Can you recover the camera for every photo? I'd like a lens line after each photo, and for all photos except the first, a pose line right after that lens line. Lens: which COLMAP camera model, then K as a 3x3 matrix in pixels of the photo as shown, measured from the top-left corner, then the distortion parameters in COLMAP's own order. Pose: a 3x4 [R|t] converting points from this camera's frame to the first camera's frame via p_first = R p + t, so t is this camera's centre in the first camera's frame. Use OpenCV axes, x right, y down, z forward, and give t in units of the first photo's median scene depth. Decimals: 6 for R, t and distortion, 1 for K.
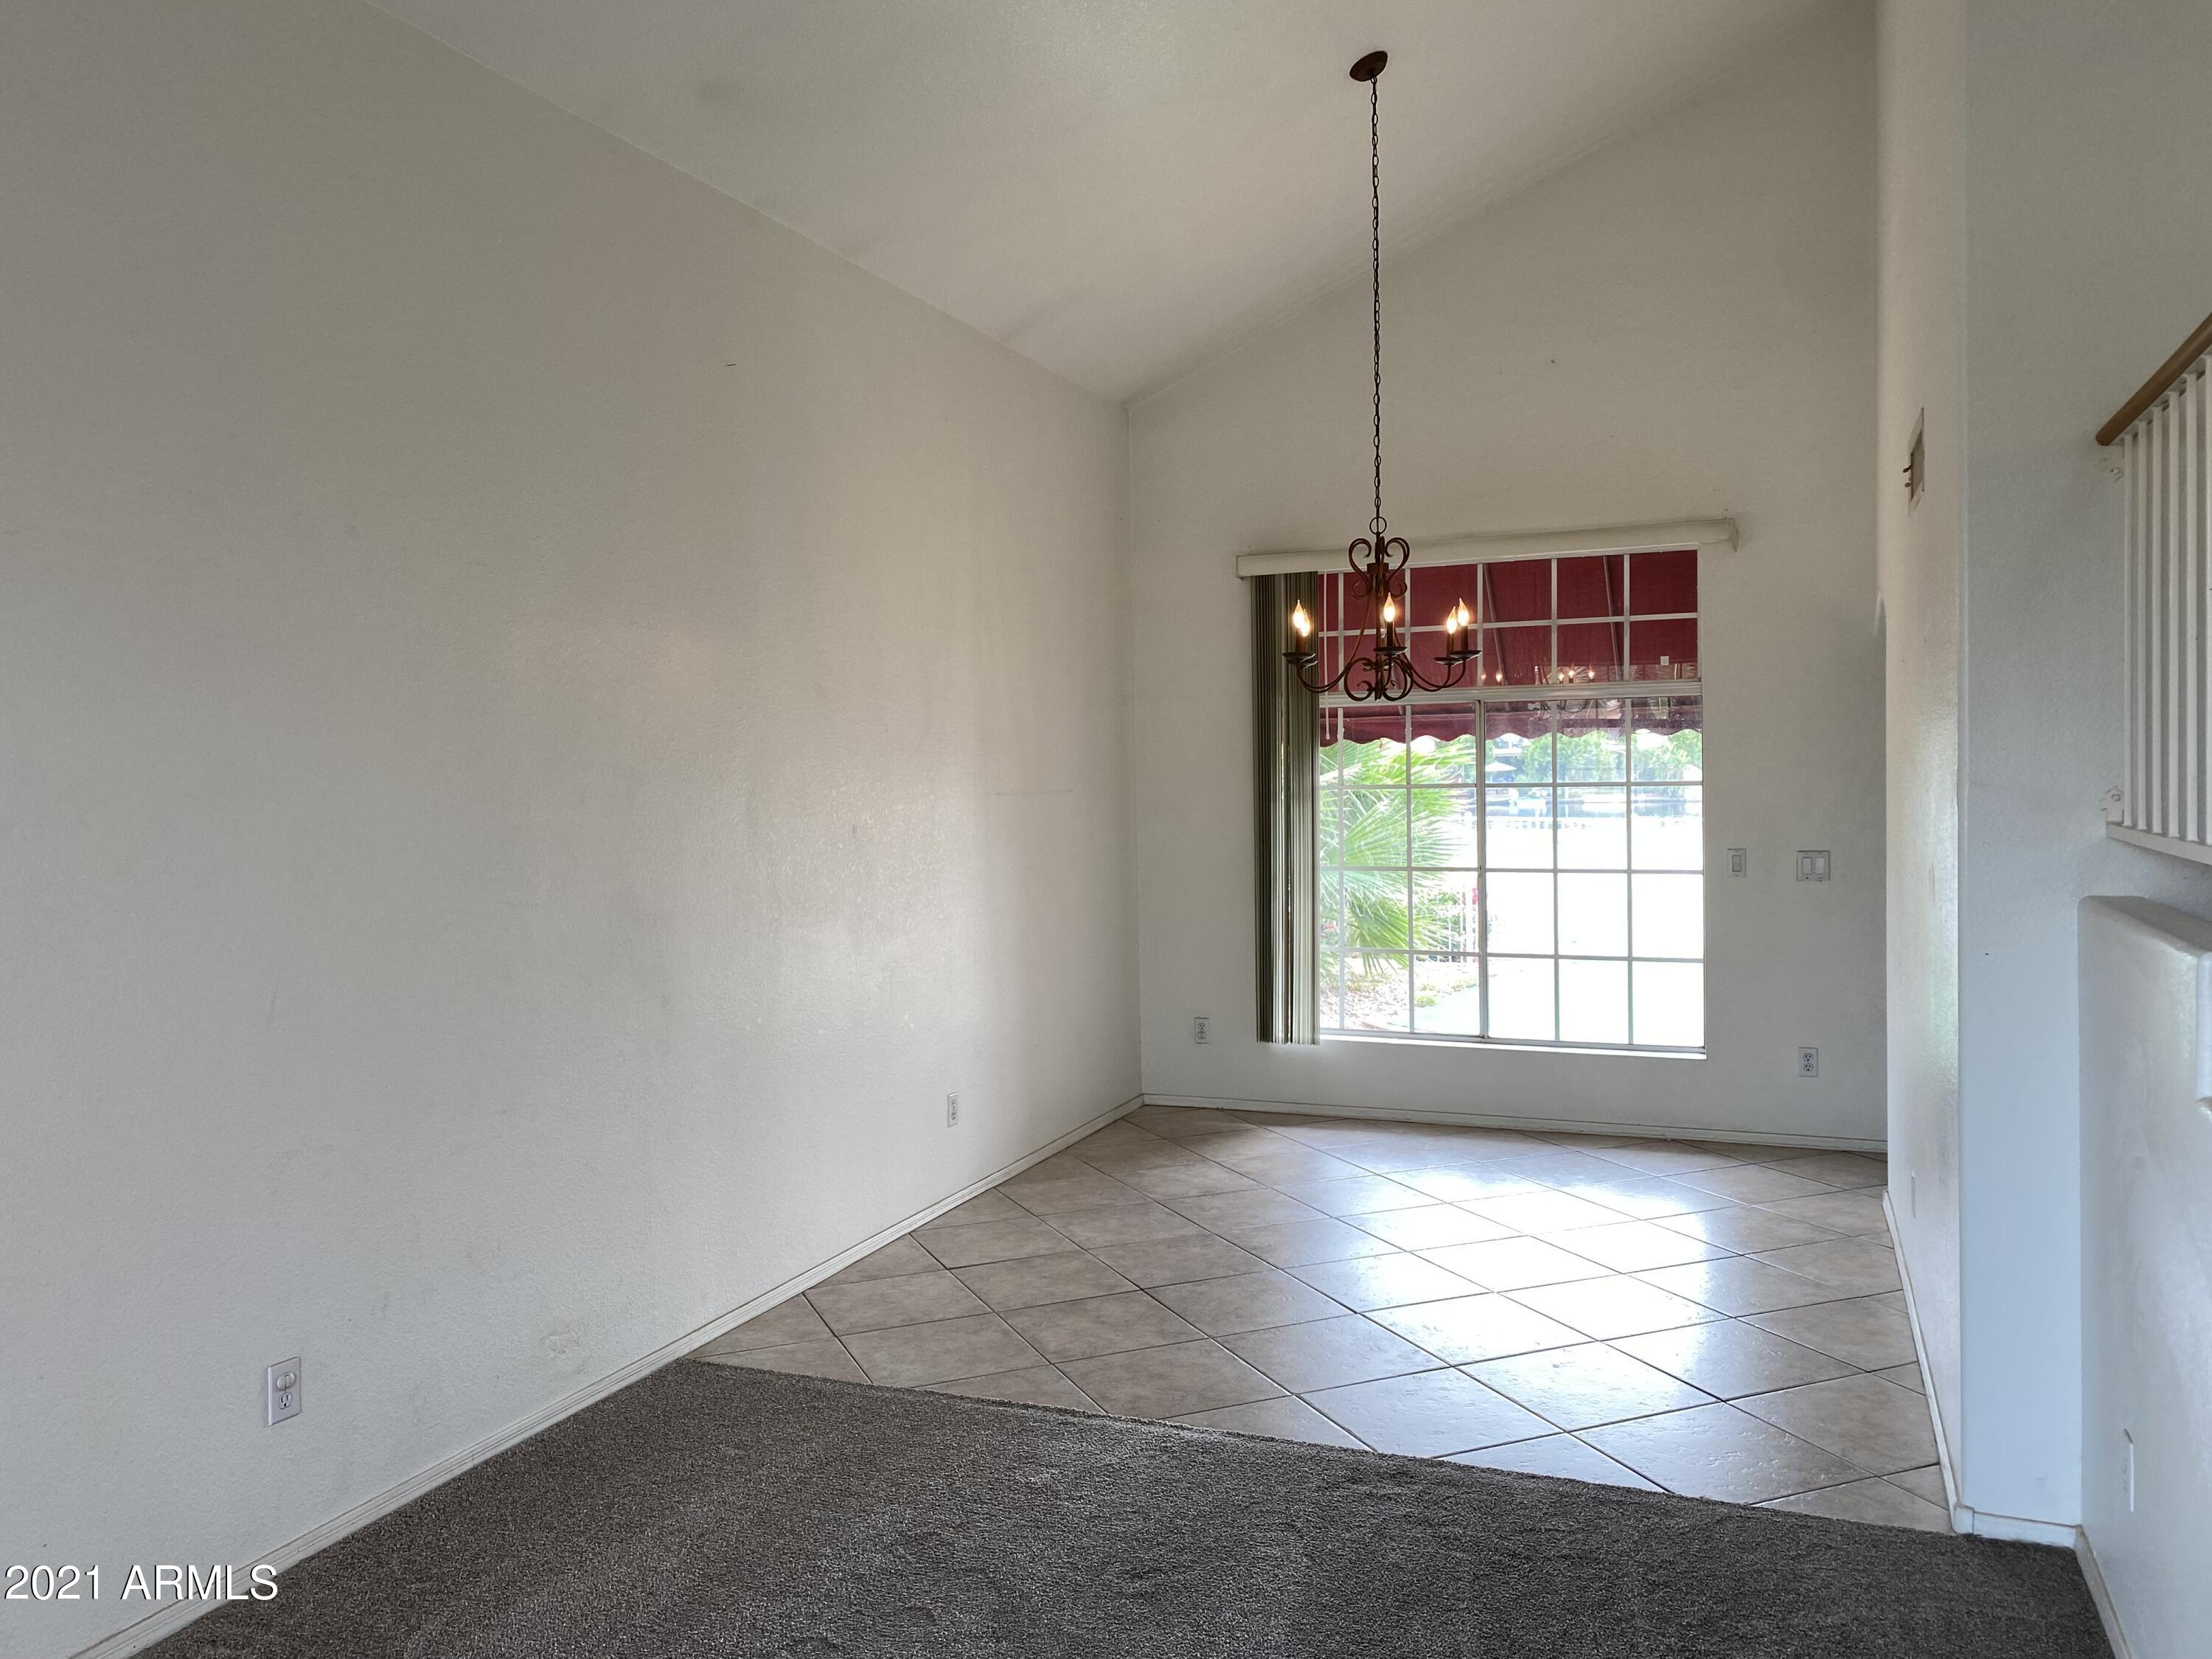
lens RADIAL K [[1685.1, 0, 1112.1], [0, 1685.1, 818.7], [0, 0, 1]] dist [0.083581, -0.075491]
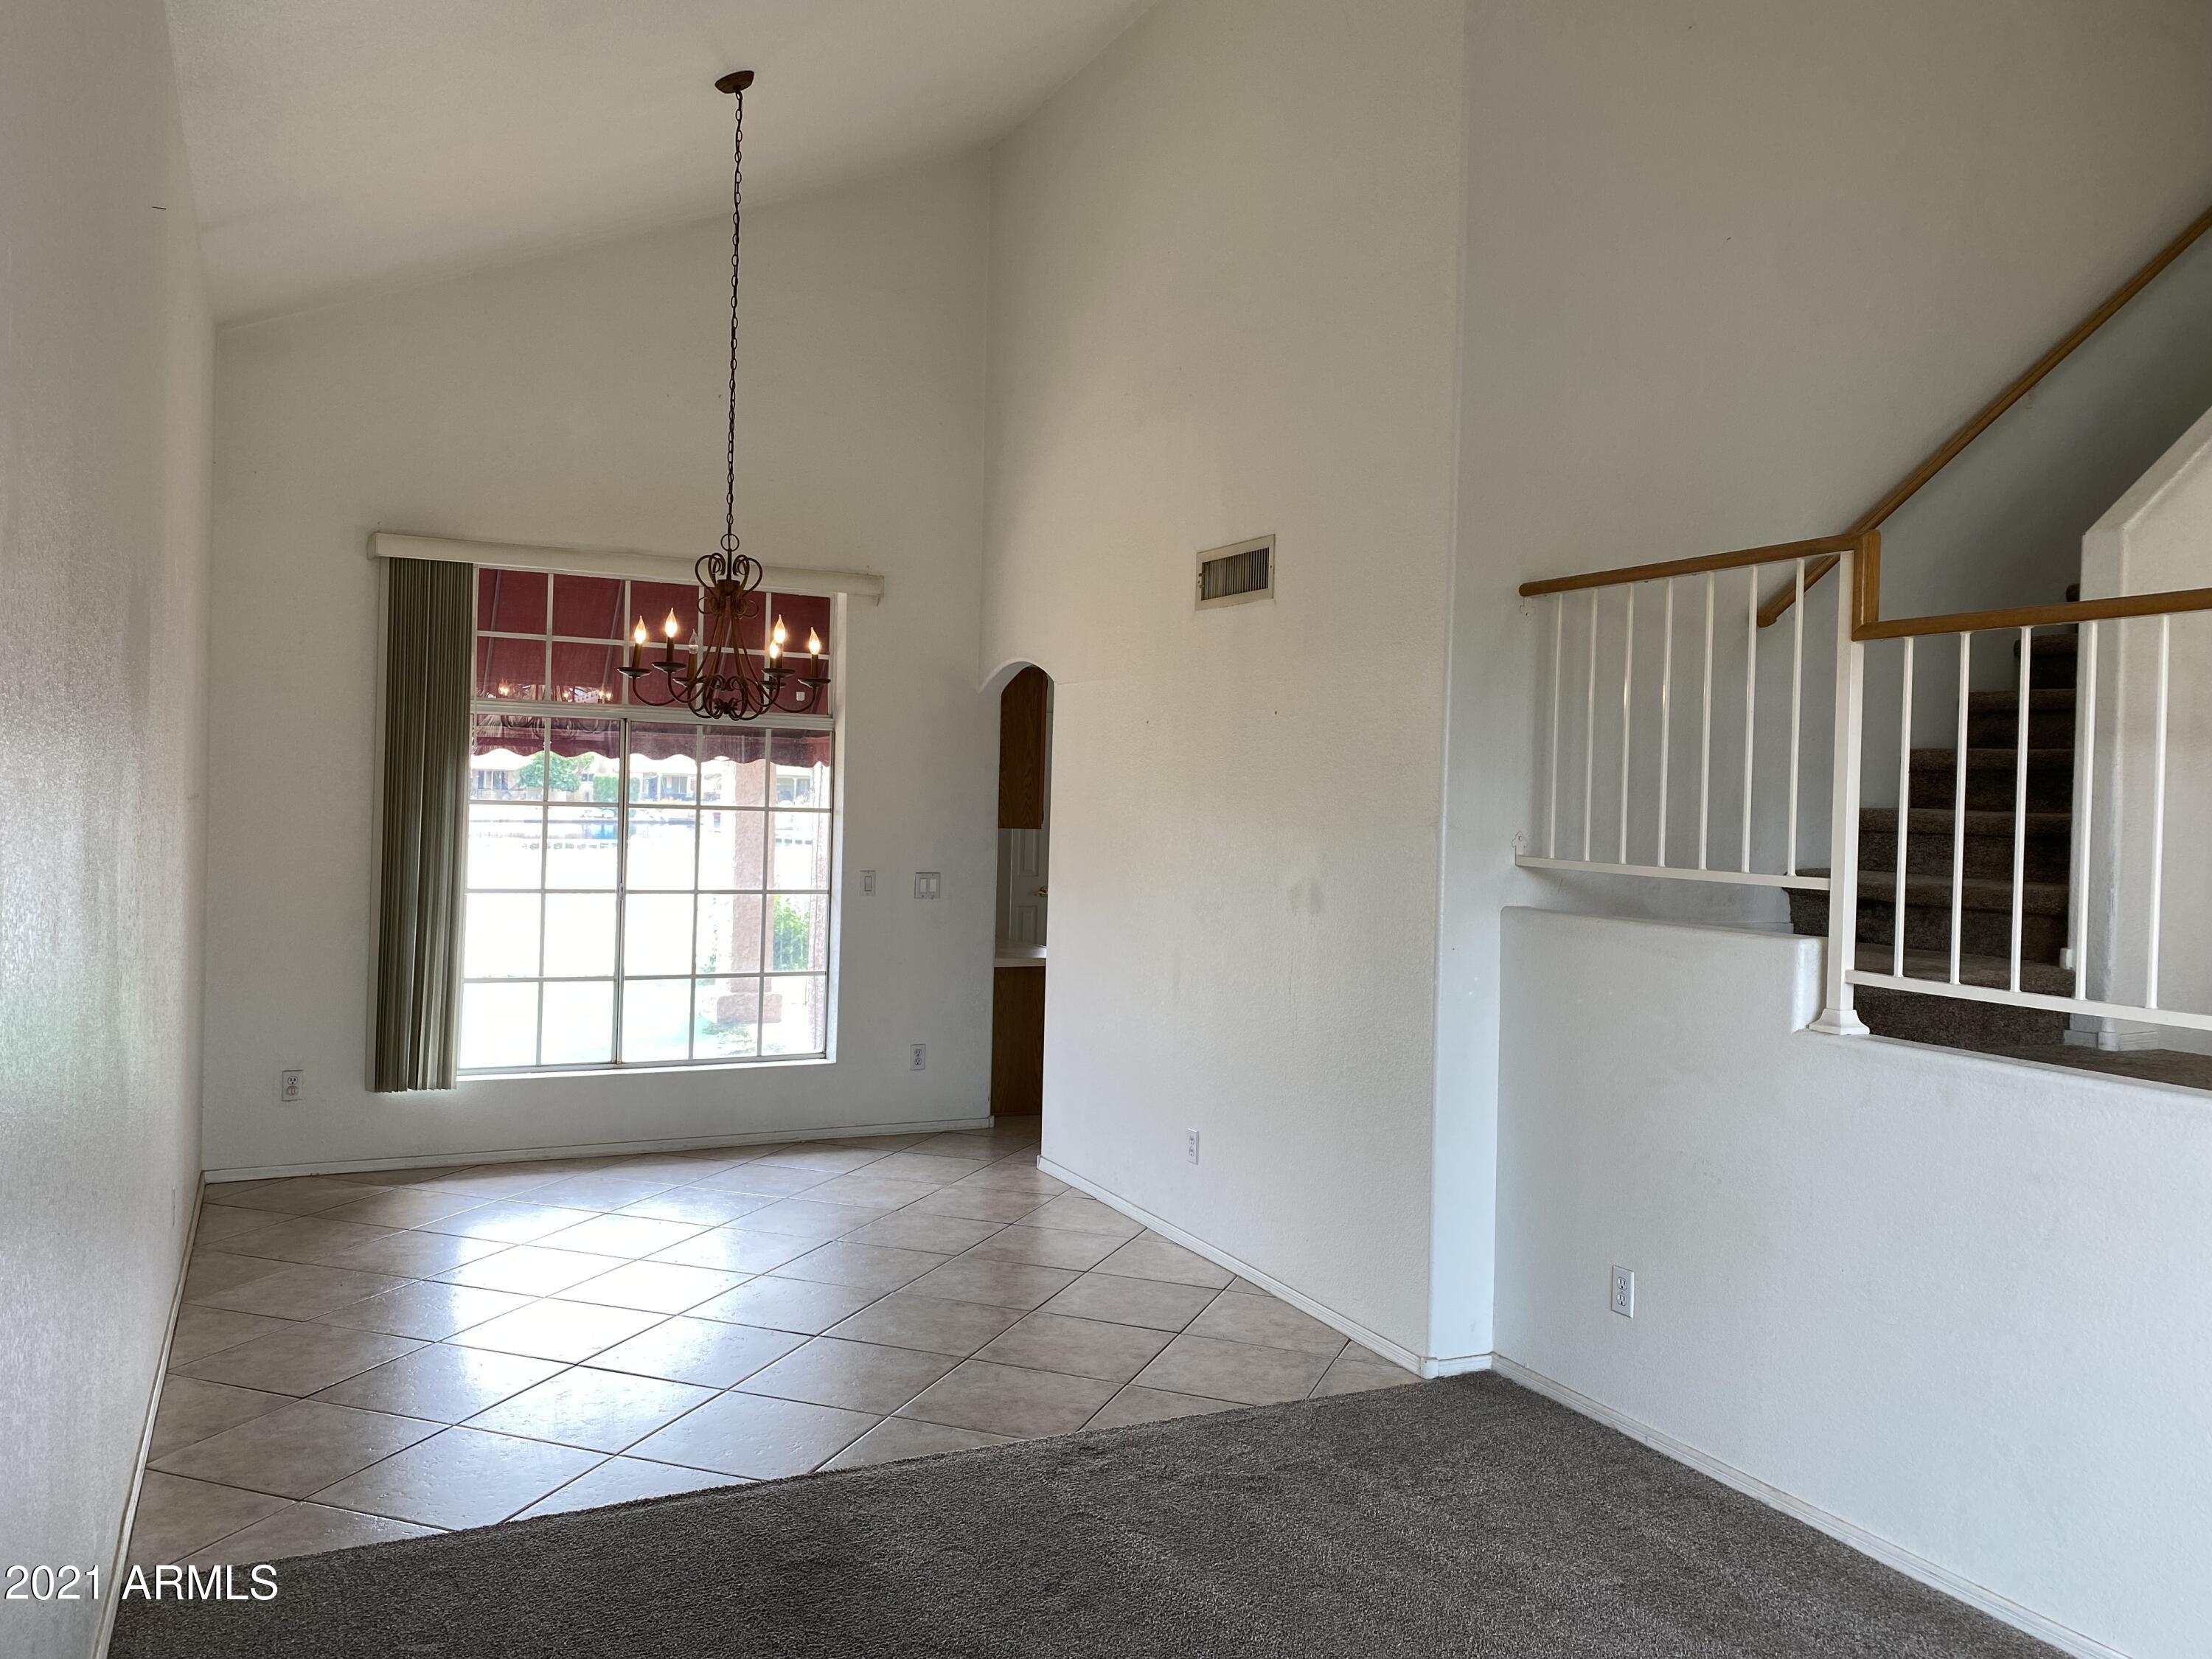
lens RADIAL K [[1682.9, 0, 1116.4], [0, 1682.9, 812.0], [0, 0, 1]] dist [0.074444, -0.080037]
pose [[0.681843, 0.028307, 0.730951, -0.315306], [-0.016990, 0.999594, -0.022861, 0.001894], [-0.731302, 0.003169, 0.682047, 0.126776]]
